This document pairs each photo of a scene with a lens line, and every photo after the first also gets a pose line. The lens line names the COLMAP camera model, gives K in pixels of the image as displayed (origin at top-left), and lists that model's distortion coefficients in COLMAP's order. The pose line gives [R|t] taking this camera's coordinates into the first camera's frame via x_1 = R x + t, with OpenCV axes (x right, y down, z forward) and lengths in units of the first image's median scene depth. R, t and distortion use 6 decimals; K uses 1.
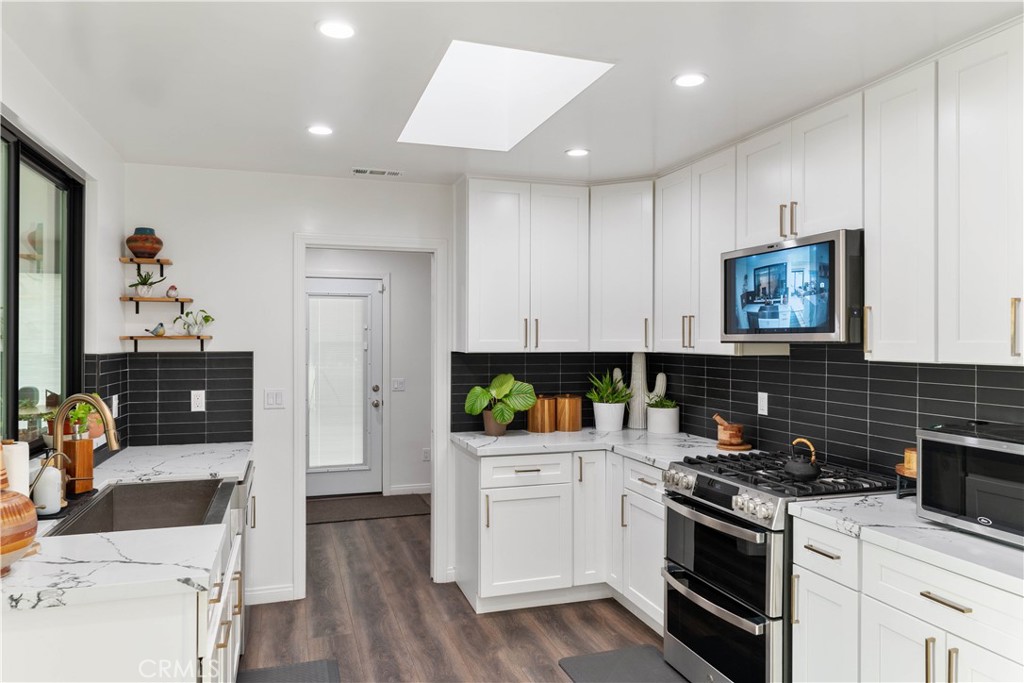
lens RADIAL K [[675.3, 0, 512.0], [0, 675.3, 341.5], [0, 0, 1]] dist [0.001355, 0.000072]
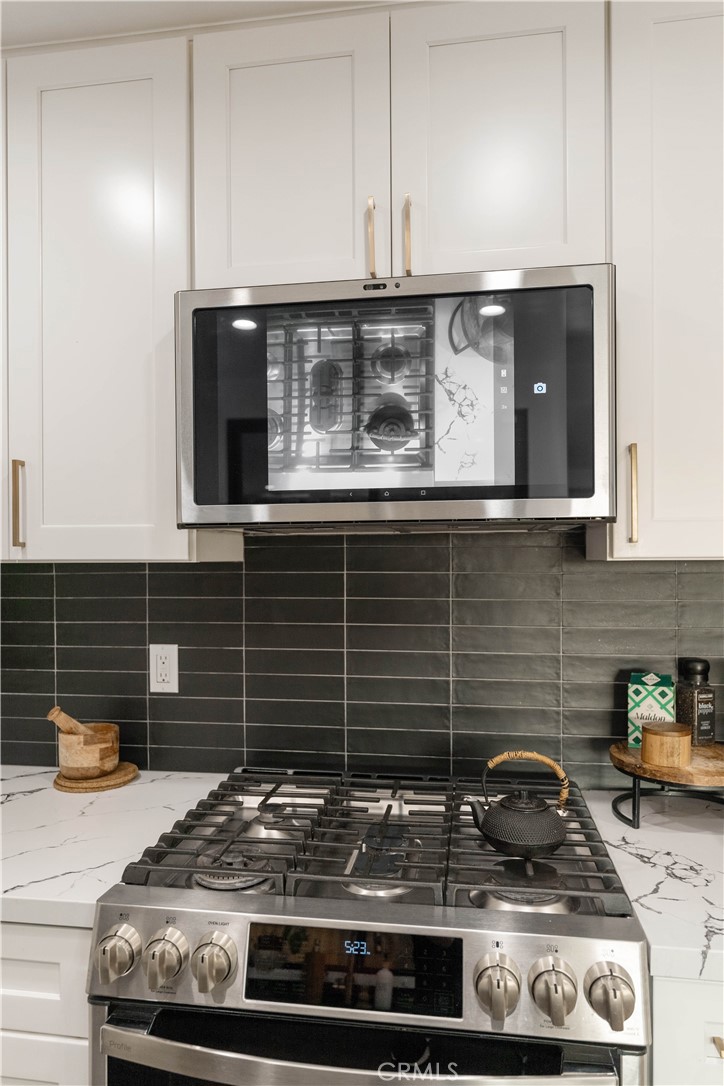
lens RADIAL K [[733.8, 0, 362.0], [0, 733.8, 562.0], [0, 0, 1]] dist [-0.003900, 0.034522]
pose [[0.464308, -0.006418, 0.885650, -0.010329], [0.008669, 0.999959, 0.002702, 0.020508], [-0.885631, 0.006424, 0.464345, 0.695607]]
